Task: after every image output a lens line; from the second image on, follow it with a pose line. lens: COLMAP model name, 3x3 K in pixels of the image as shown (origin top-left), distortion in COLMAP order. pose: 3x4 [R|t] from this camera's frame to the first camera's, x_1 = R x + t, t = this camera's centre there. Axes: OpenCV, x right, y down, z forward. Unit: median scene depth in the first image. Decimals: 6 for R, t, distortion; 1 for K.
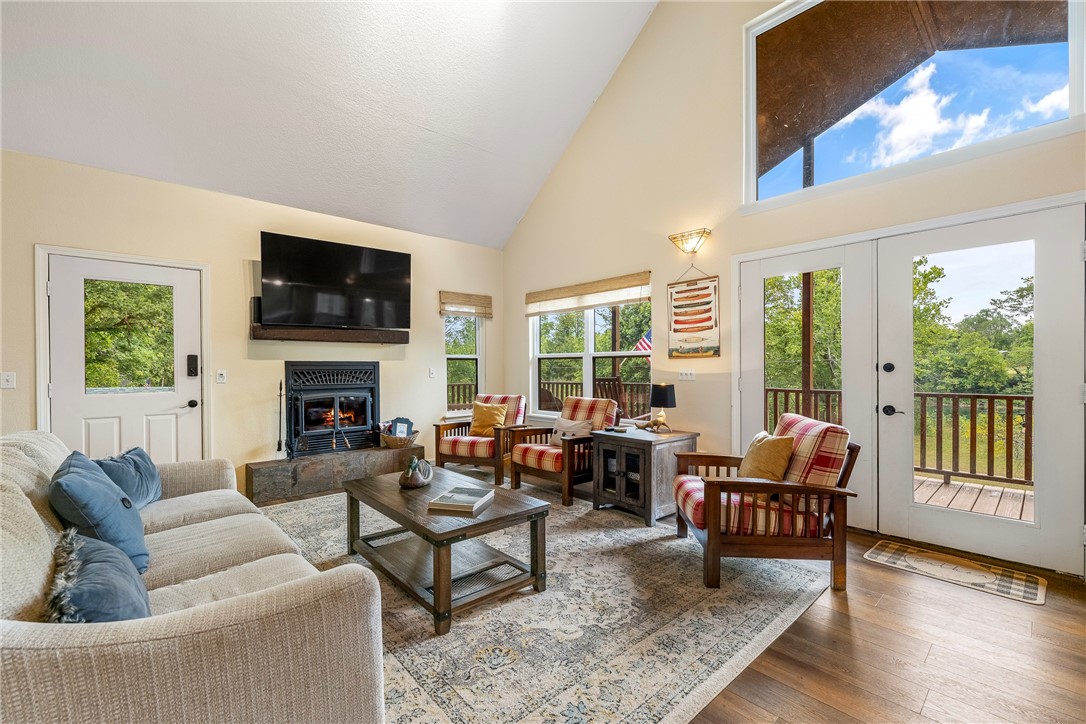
lens RADIAL K [[457.1, 0, 542.2], [0, 457.1, 368.6], [0, 0, 1]] dist [-0.000561, -0.000057]
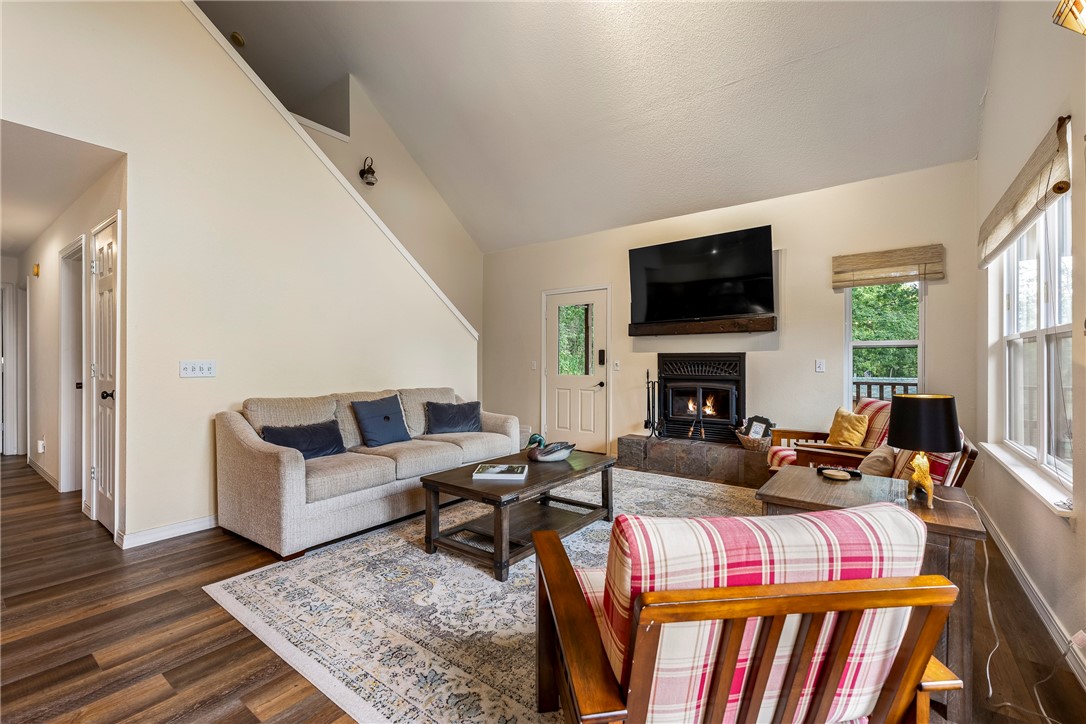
lens RADIAL K [[465.8, 0, 543.0], [0, 465.8, 362.0], [0, 0, 1]] dist [-0.000886, -0.000029]
pose [[0.200003, 0.007459, -0.979767, 0.561154], [-0.004541, 0.999967, 0.006686, -0.000685], [0.979785, 0.003112, 0.200031, 0.488320]]
